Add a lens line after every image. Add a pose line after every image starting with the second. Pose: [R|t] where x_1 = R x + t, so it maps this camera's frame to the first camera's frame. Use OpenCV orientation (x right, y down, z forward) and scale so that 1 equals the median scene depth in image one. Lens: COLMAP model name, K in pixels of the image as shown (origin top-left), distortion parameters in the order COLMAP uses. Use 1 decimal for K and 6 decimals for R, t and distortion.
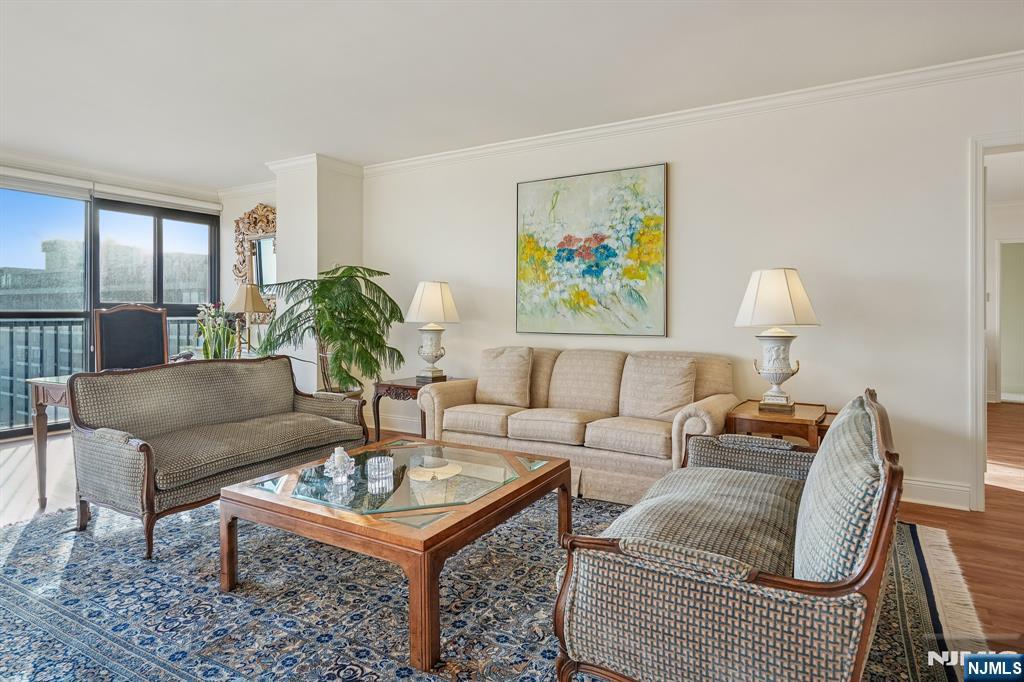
lens RADIAL K [[556.7, 0, 513.0], [0, 556.7, 316.3], [0, 0, 1]] dist [0.004992, 0.001100]
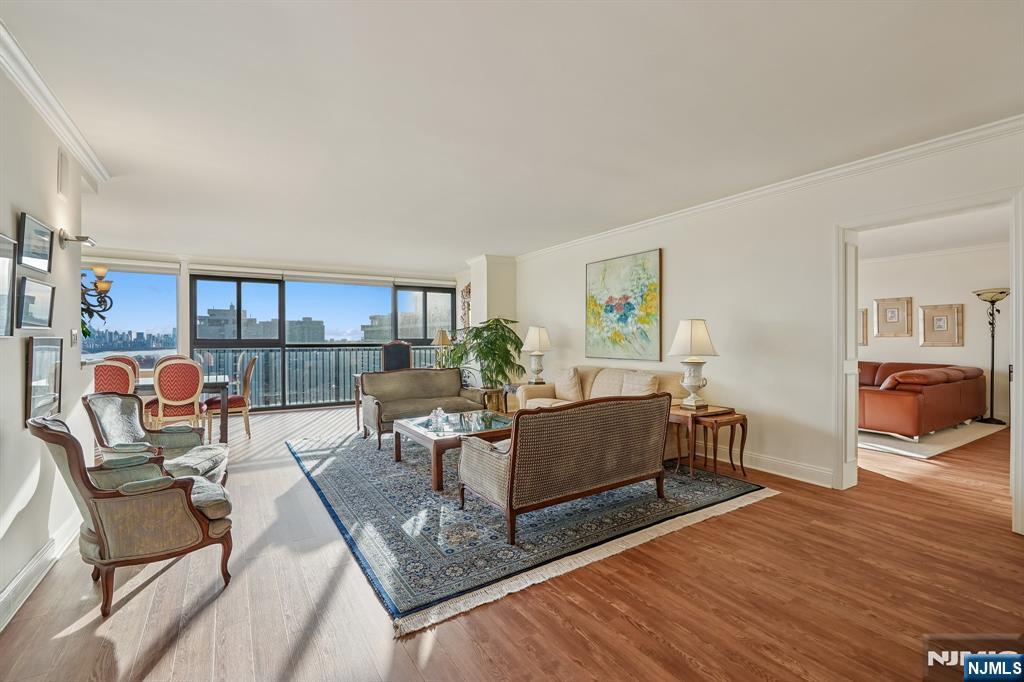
lens RADIAL K [[442.8, 0, 512.0], [0, 442.8, 341.0], [0, 0, 1]] dist [-0.001391, -0.000153]
pose [[0.889067, -0.002652, -0.457770, 0.431438], [0.002174, 0.999996, -0.001572, -0.016677], [0.457772, 0.000402, 0.889069, -0.254234]]
